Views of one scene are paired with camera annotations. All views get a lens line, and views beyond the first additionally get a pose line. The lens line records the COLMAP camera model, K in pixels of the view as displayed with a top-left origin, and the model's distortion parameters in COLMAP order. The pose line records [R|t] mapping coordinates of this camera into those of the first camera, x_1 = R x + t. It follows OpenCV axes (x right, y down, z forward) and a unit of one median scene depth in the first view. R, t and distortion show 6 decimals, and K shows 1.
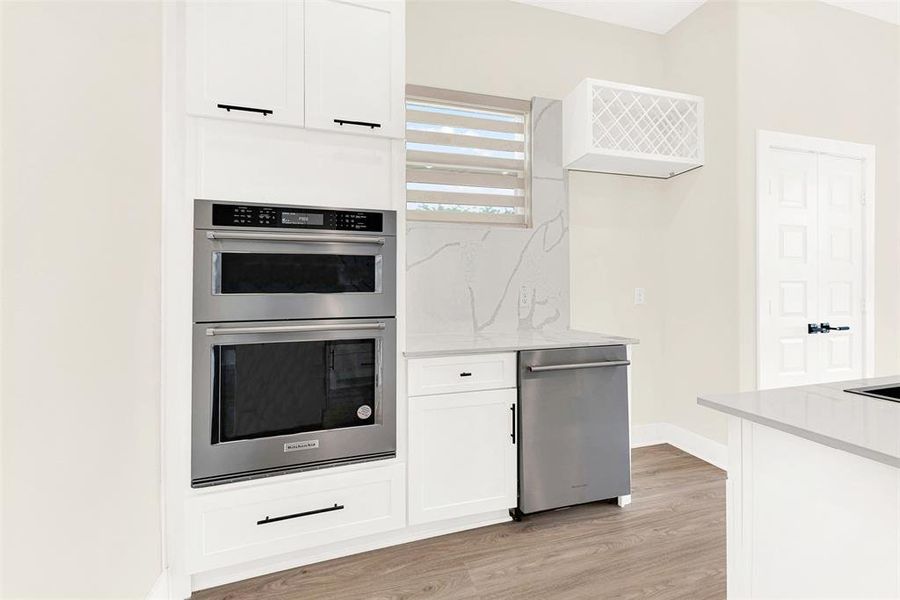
lens RADIAL K [[379.1, 0, 446.5], [0, 379.1, 294.5], [0, 0, 1]] dist [0.010148, 0.000792]
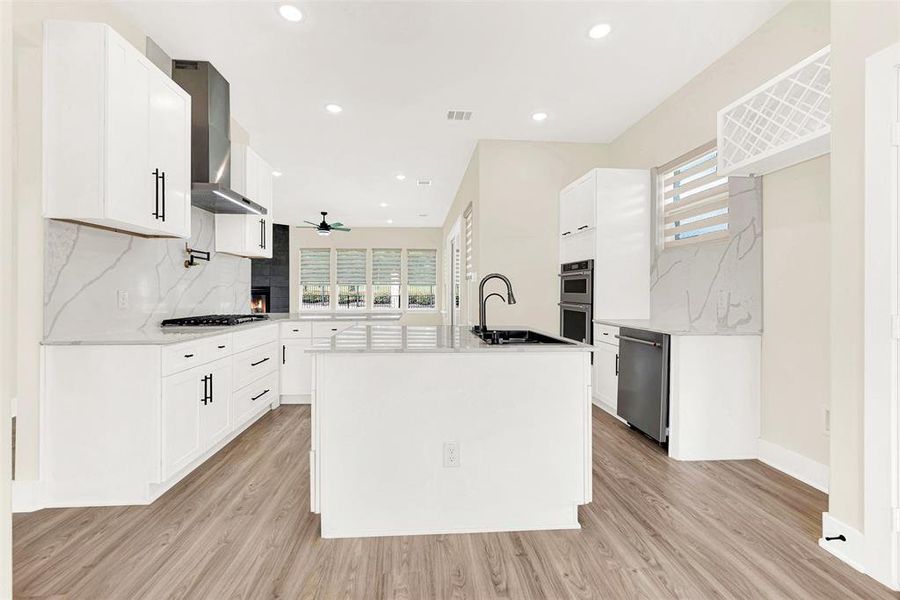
lens RADIAL K [[379.1, 0, 451.5], [0, 379.1, 293.3], [0, 0, 1]] dist [0.010148, 0.000792]
pose [[-0.193974, 0.018533, -0.980832, 1.546046], [-0.003274, 0.999804, 0.019539, -0.033959], [0.981001, 0.007001, -0.193876, 0.405153]]
